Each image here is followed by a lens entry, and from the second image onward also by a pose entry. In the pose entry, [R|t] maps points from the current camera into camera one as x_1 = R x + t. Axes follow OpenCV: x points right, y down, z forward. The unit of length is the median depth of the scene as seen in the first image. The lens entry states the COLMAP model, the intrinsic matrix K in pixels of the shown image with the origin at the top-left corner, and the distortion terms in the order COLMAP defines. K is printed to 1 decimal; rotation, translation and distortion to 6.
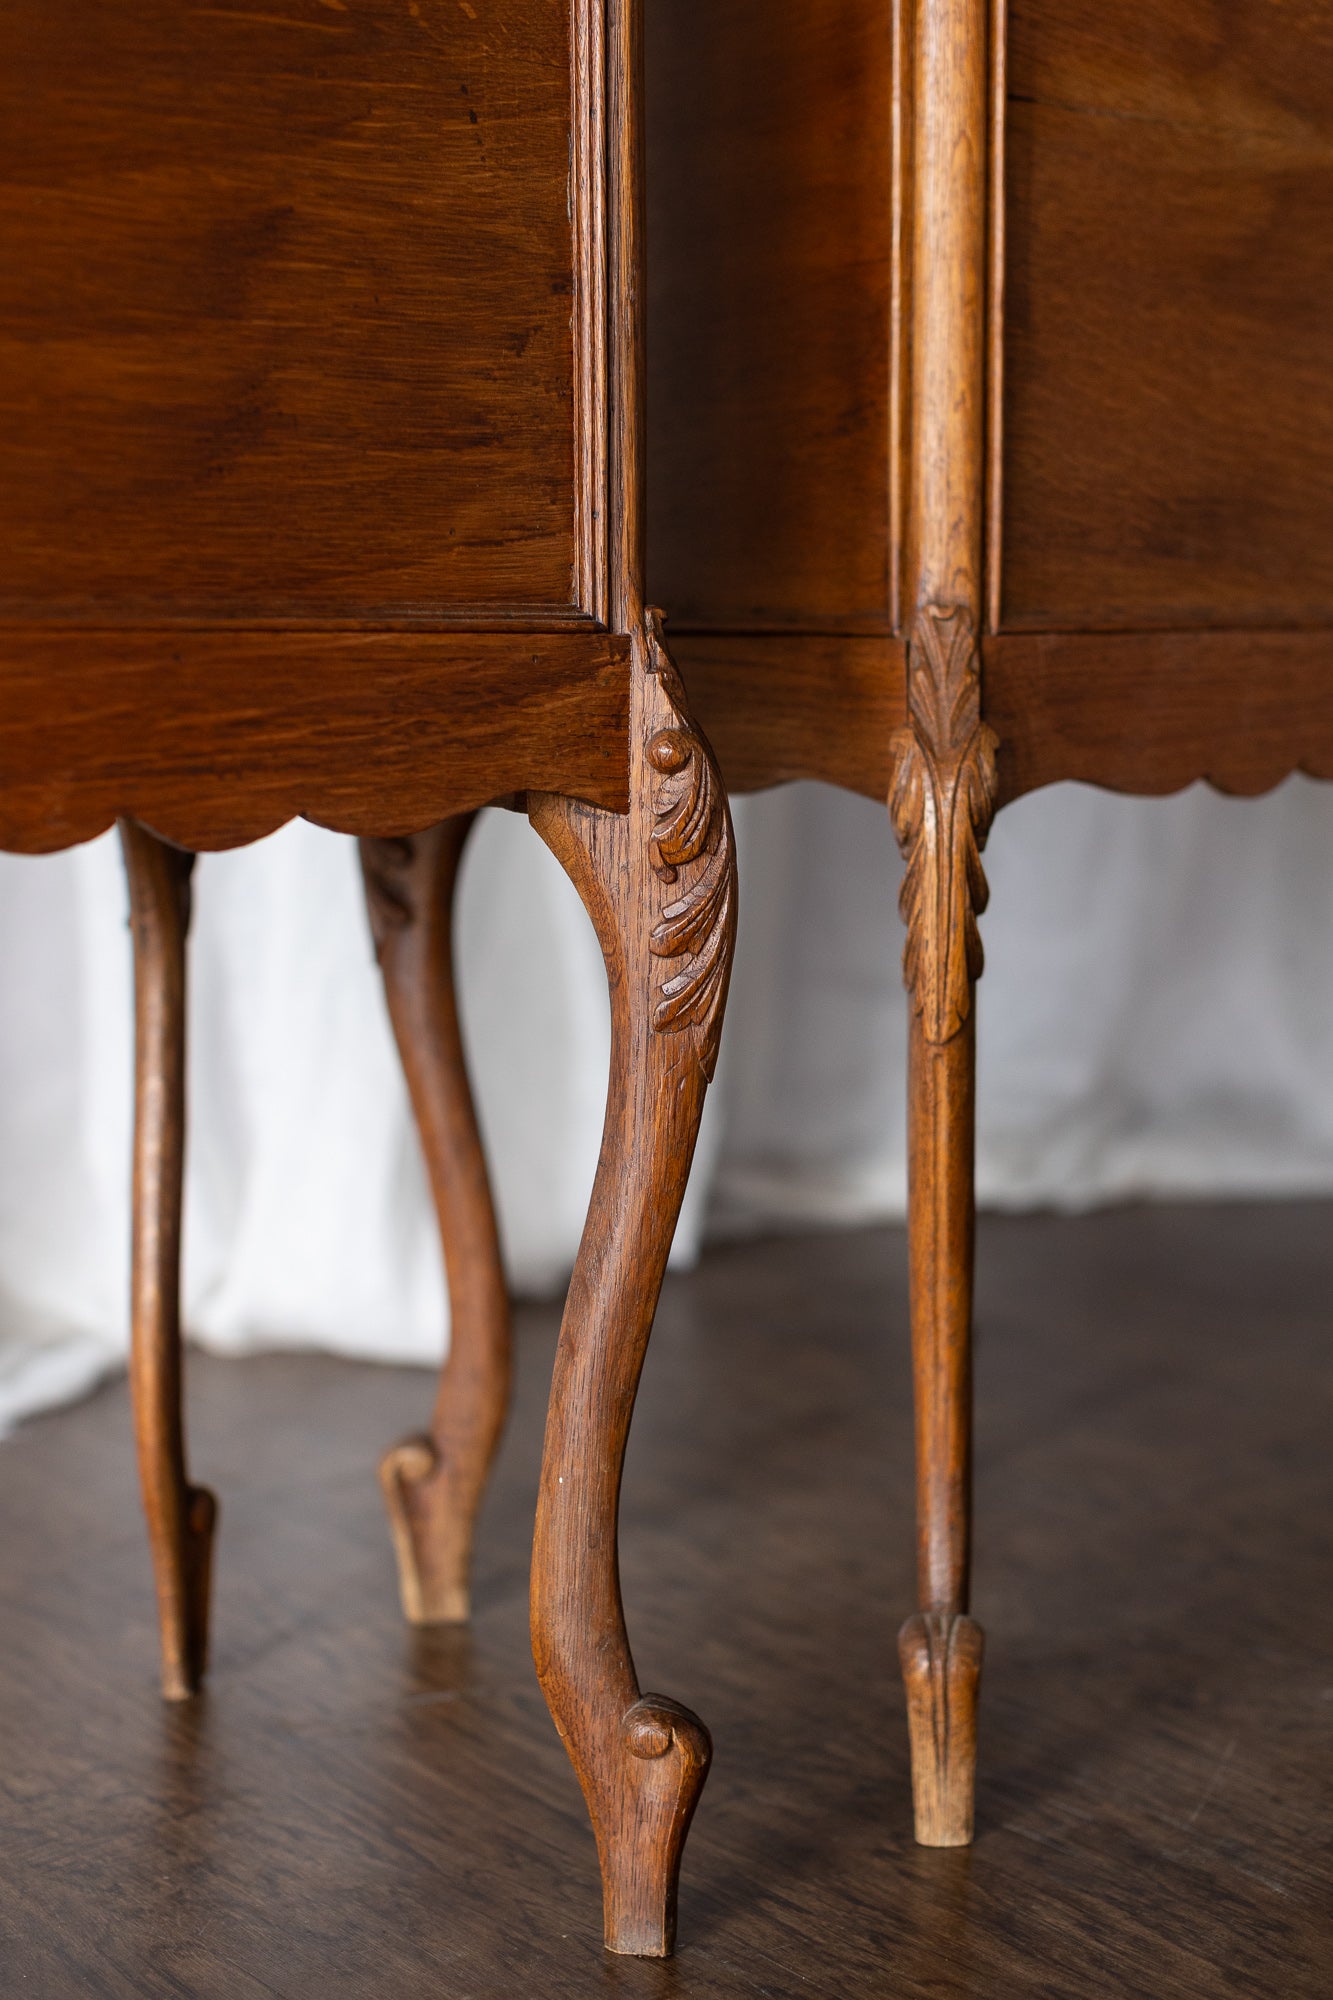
lens RADIAL K [[2952.9, 0, 678.7], [0, 2952.9, 991.4], [0, 0, 1]] dist [0.007057, 0.004825]
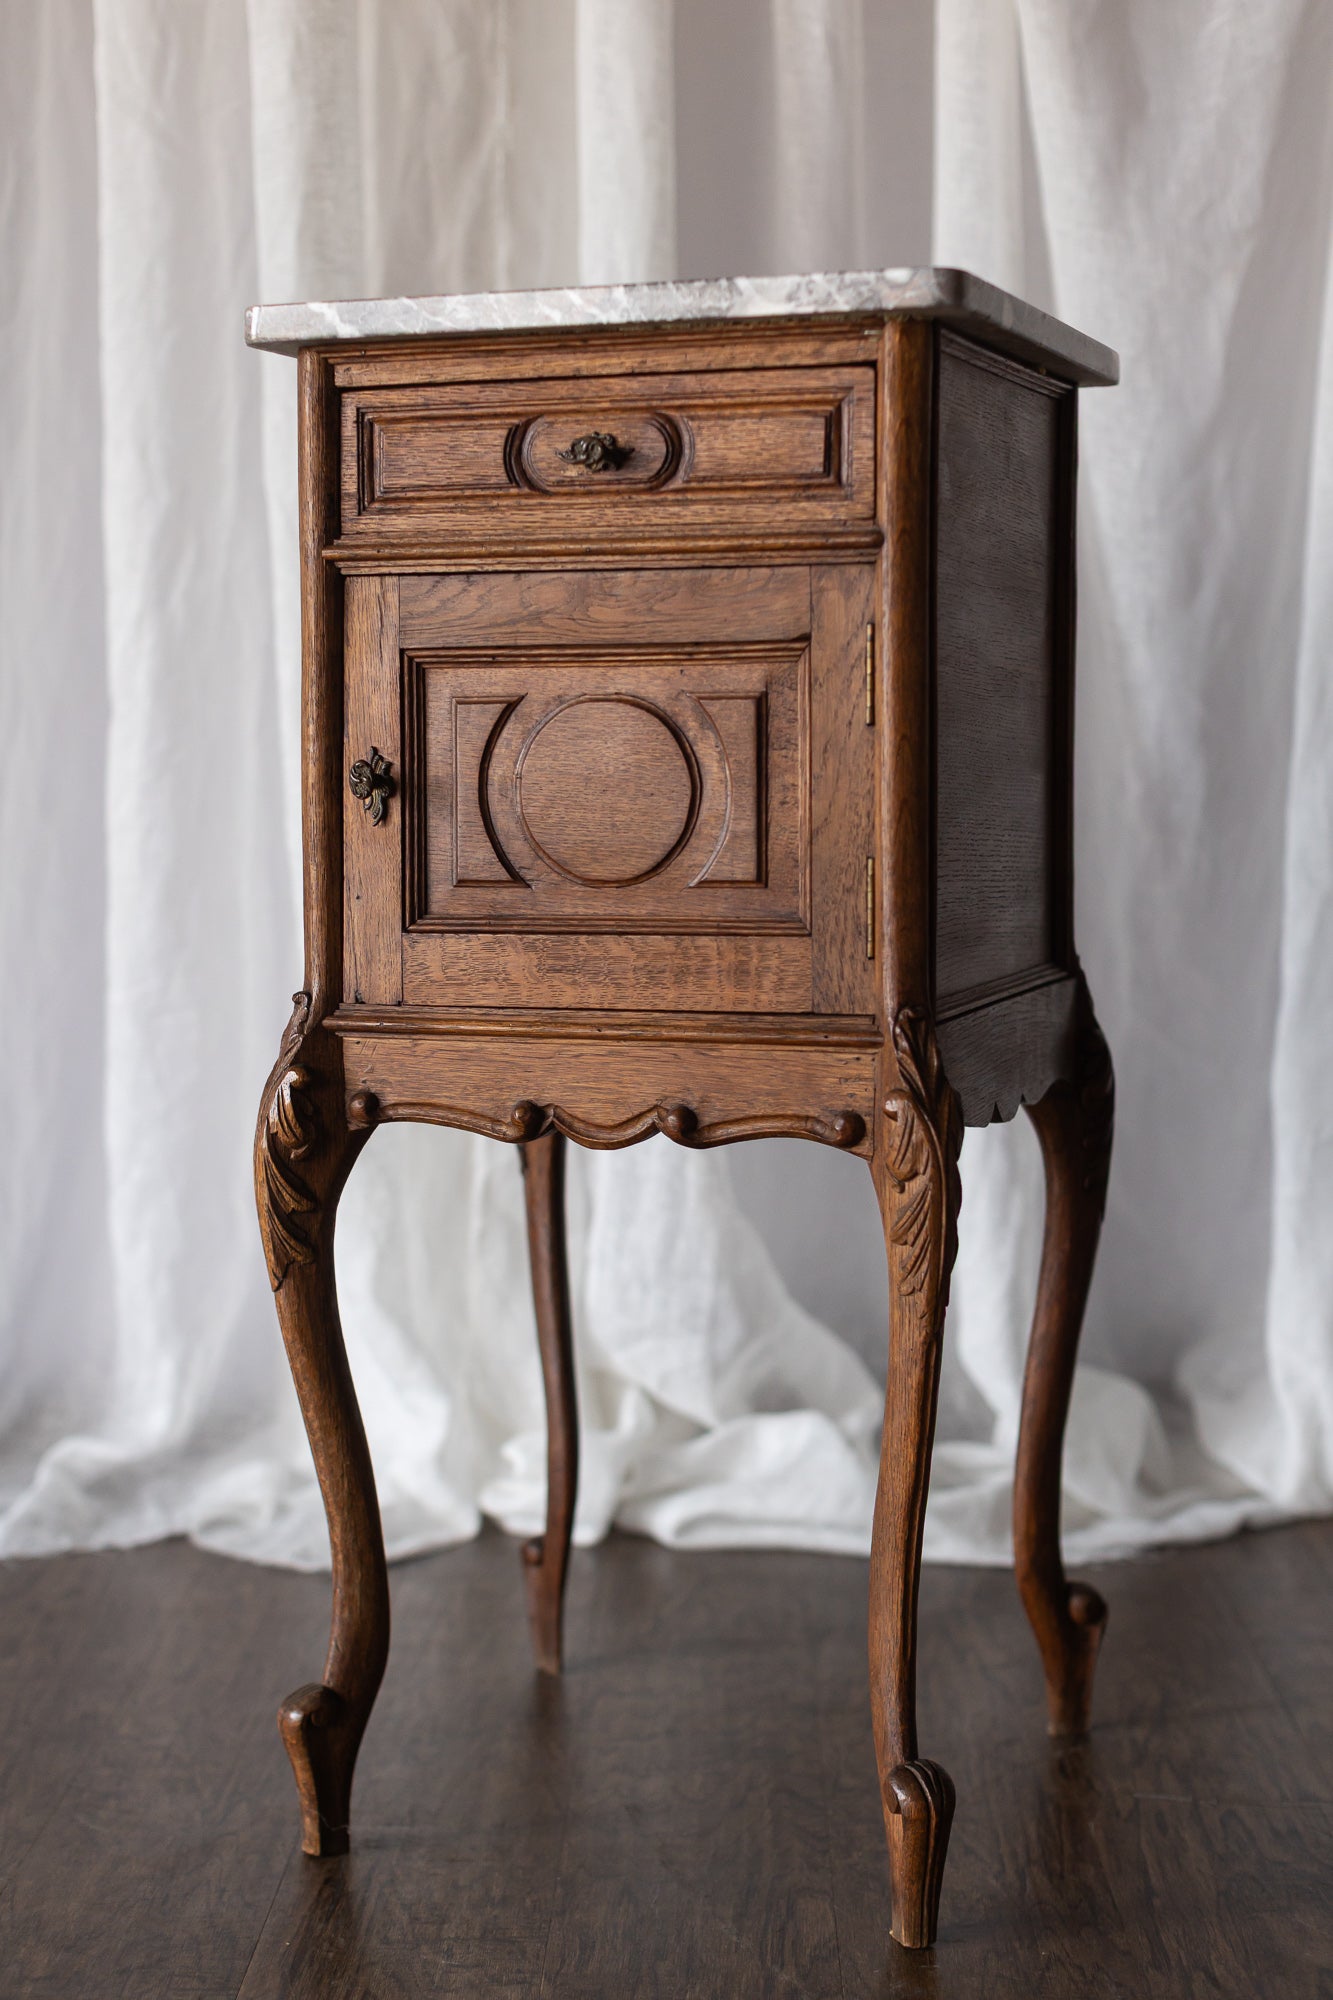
lens RADIAL K [[3054.6, 0, 648.8], [0, 3054.6, 970.9], [0, 0, 1]] dist [-0.002770, 0.039209]
pose [[0.760919, 0.047187, -0.647129, 0.826408], [-0.078779, 0.996692, -0.019955, -0.112795], [0.644047, 0.066164, 0.762119, -0.286570]]
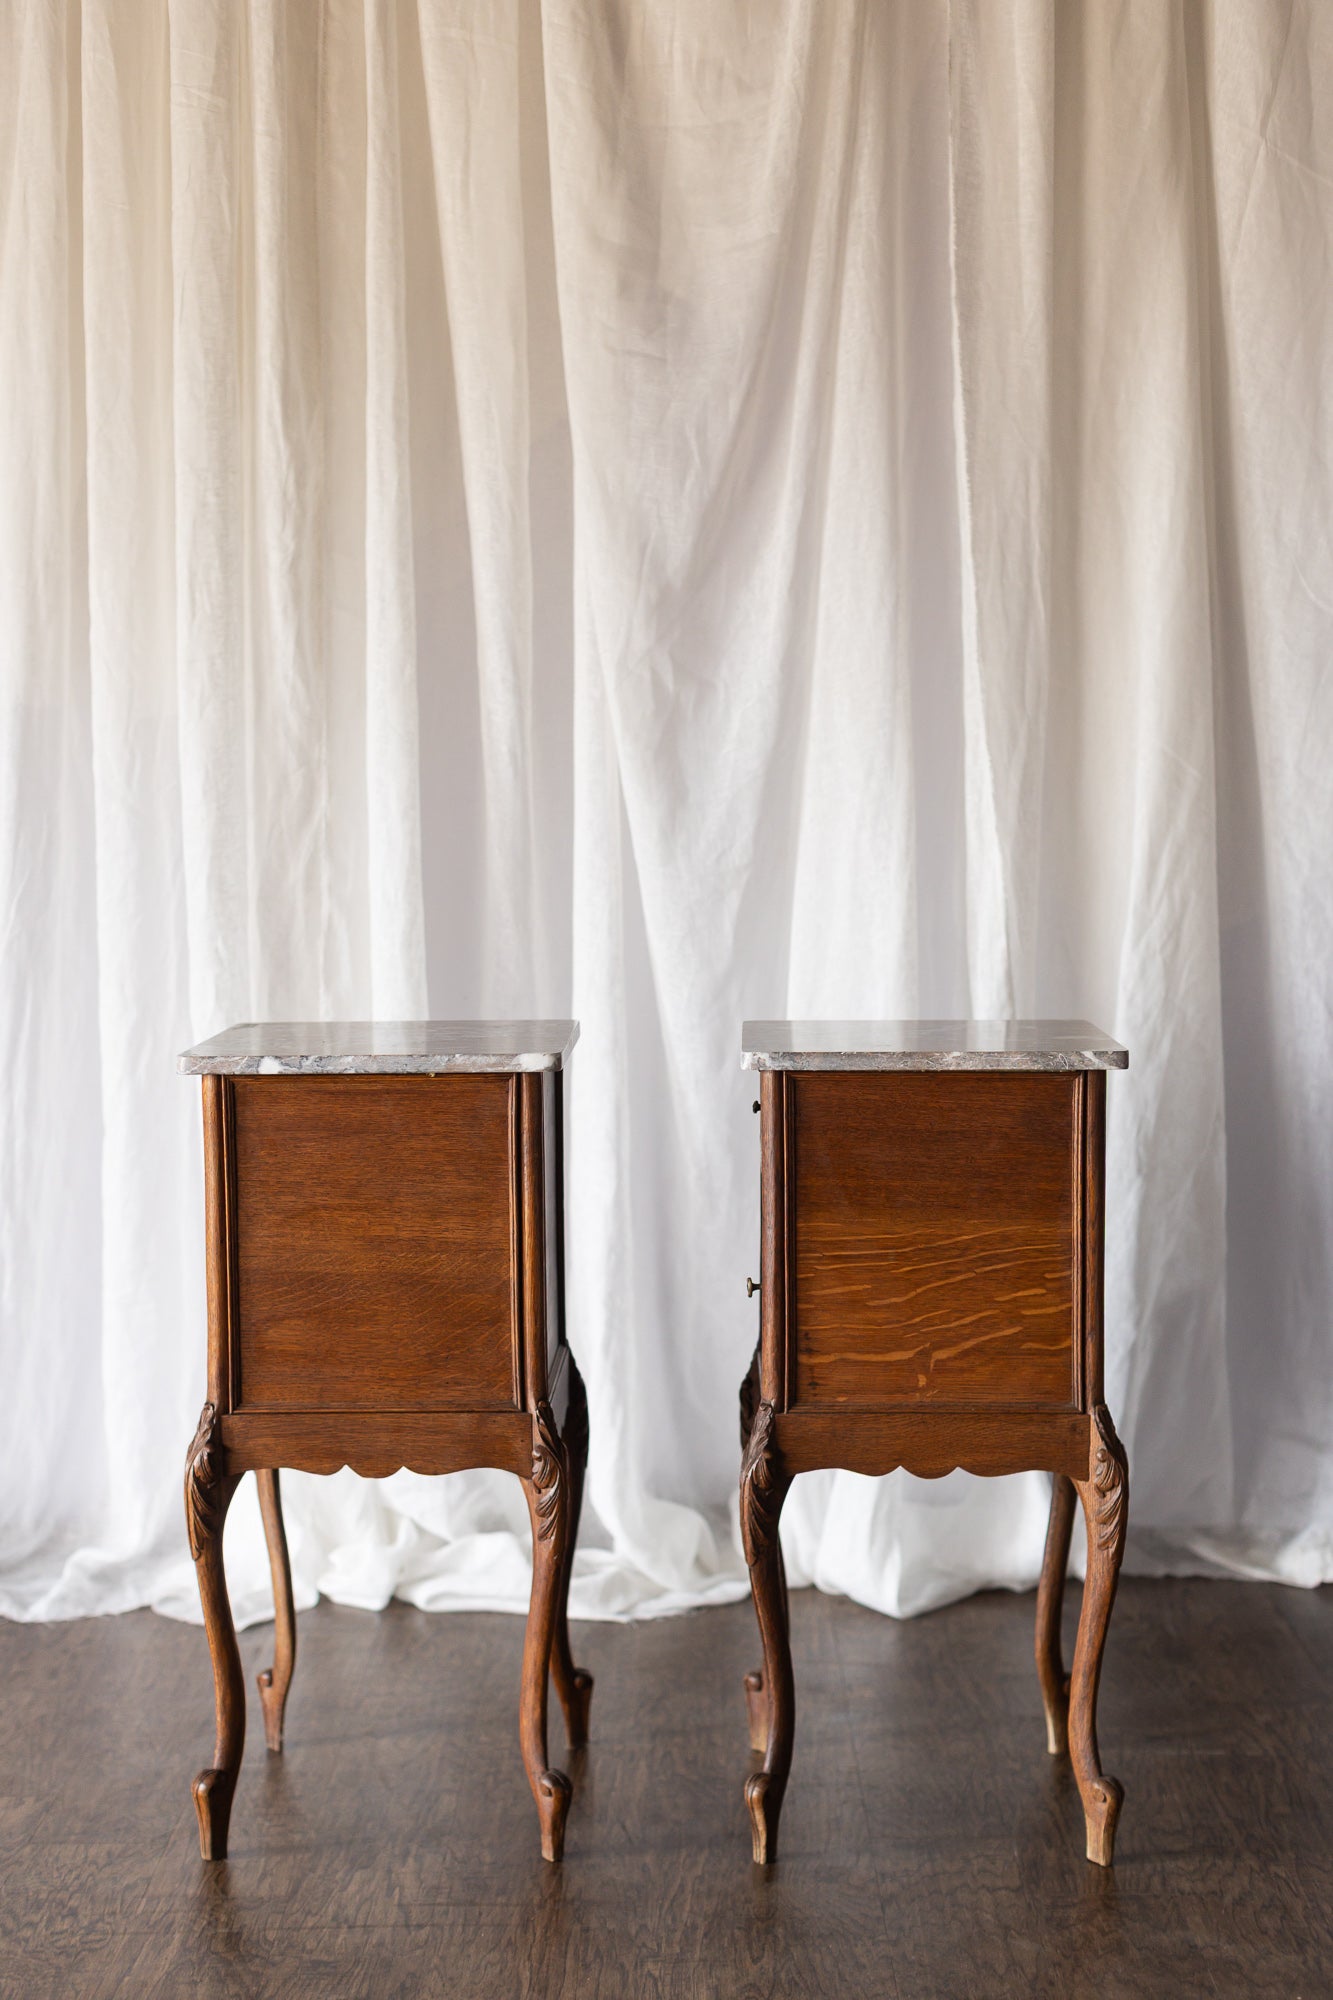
lens RADIAL K [[2904.8, 0, 666.5], [0, 2904.8, 1000.0], [0, 0, 1]] dist [0.016787, -0.022124]
pose [[0.774242, 0.044920, -0.631293, 2.112936], [-0.072408, 0.997215, -0.017846, -0.519148], [0.628734, 0.059528, 0.775339, -1.417714]]
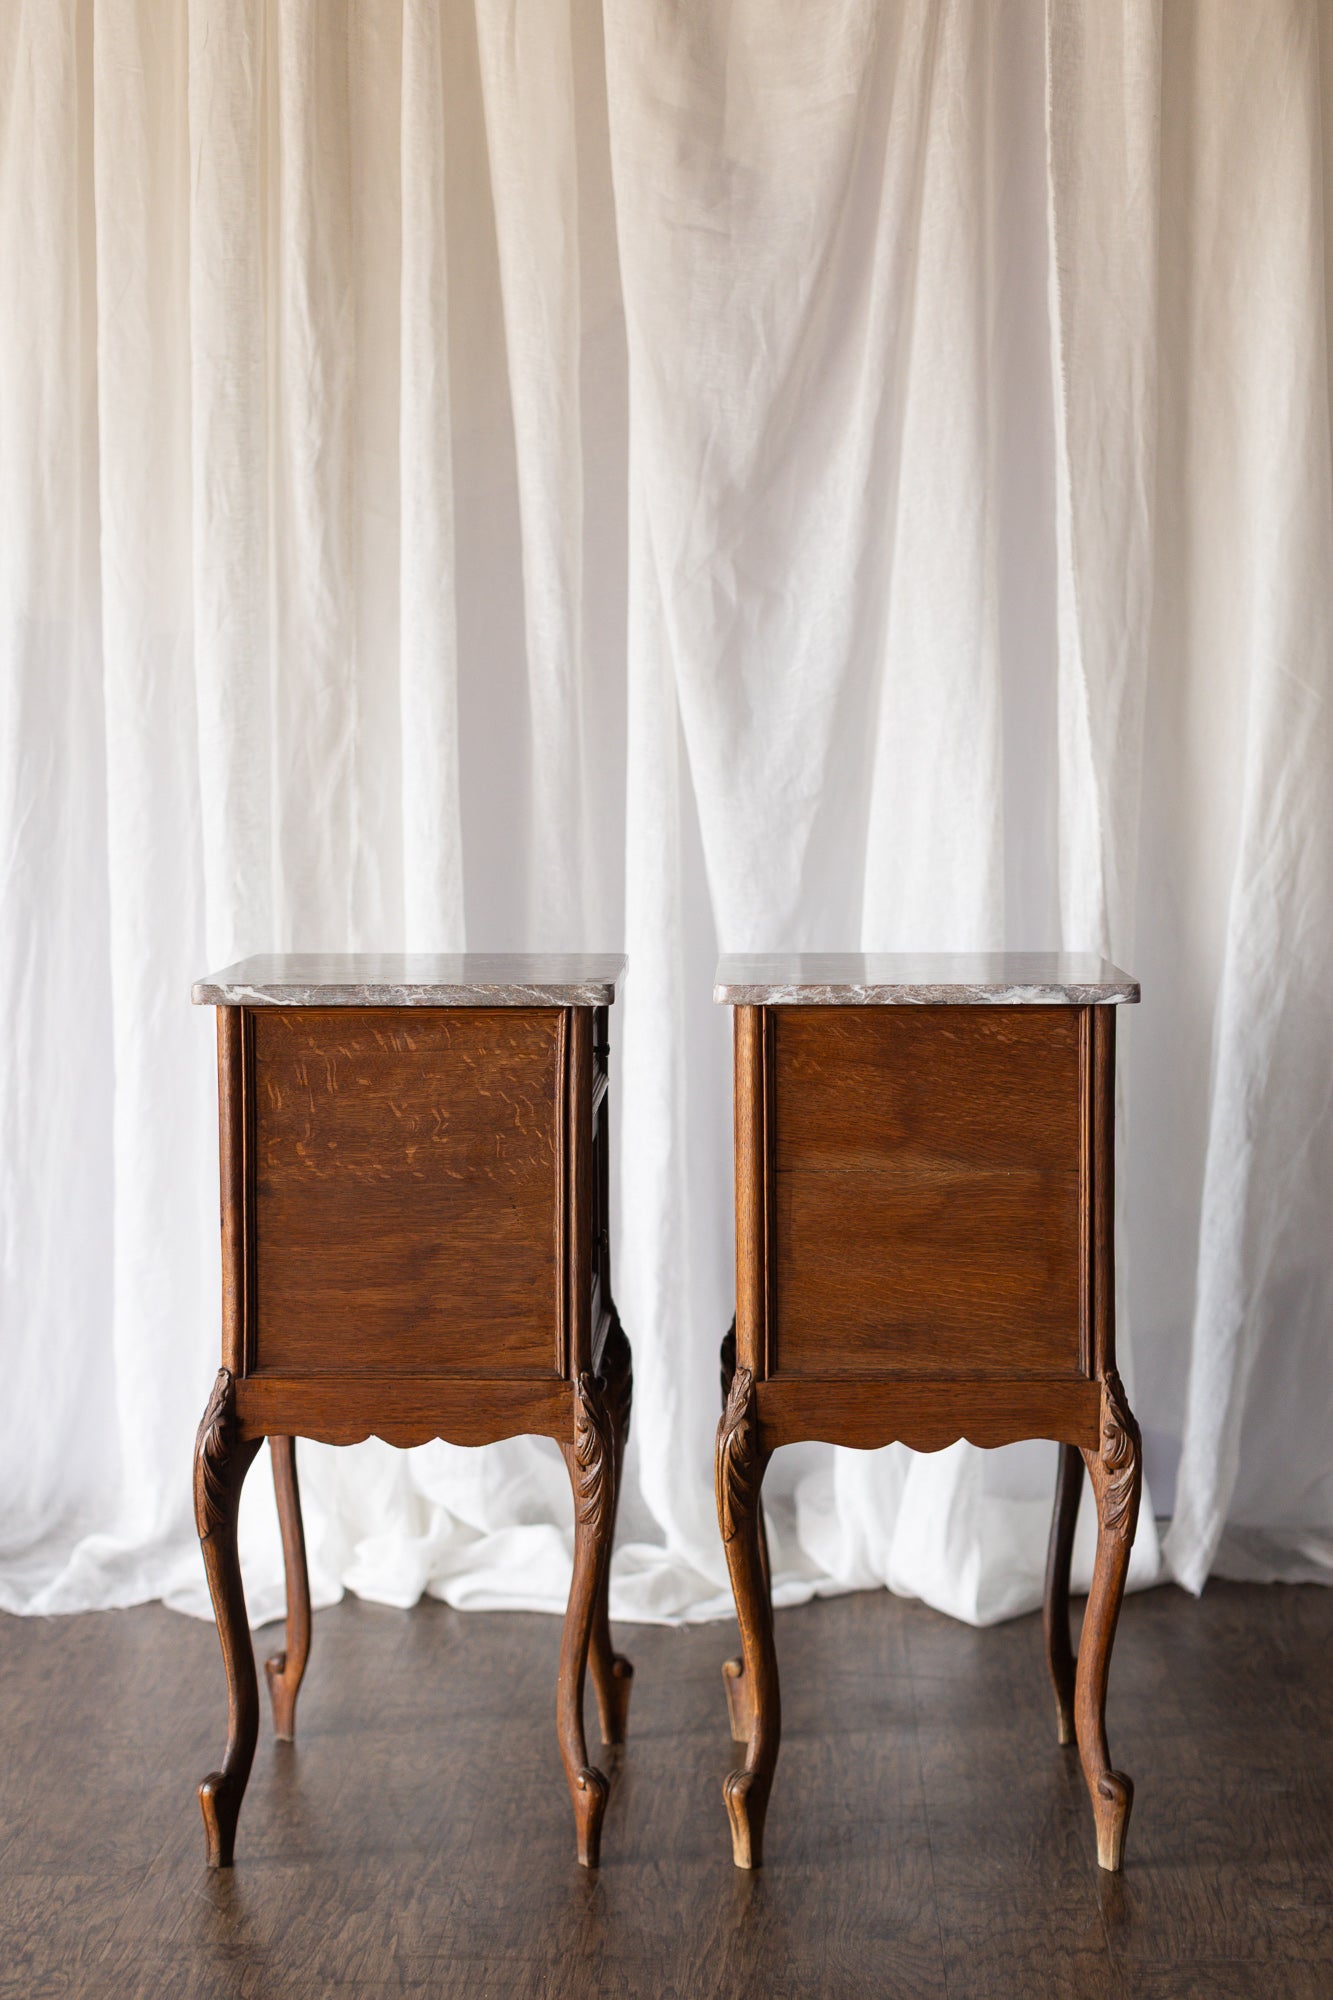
lens RADIAL K [[2875.6, 0, 666.5], [0, 2875.6, 1000.0], [0, 0, 1]] dist [0.020747, -0.031135]
pose [[0.748278, 0.056252, -0.660996, 1.909496], [-0.079385, 0.996831, -0.005035, -0.494696], [0.658618, 0.056241, 0.750373, -1.052914]]
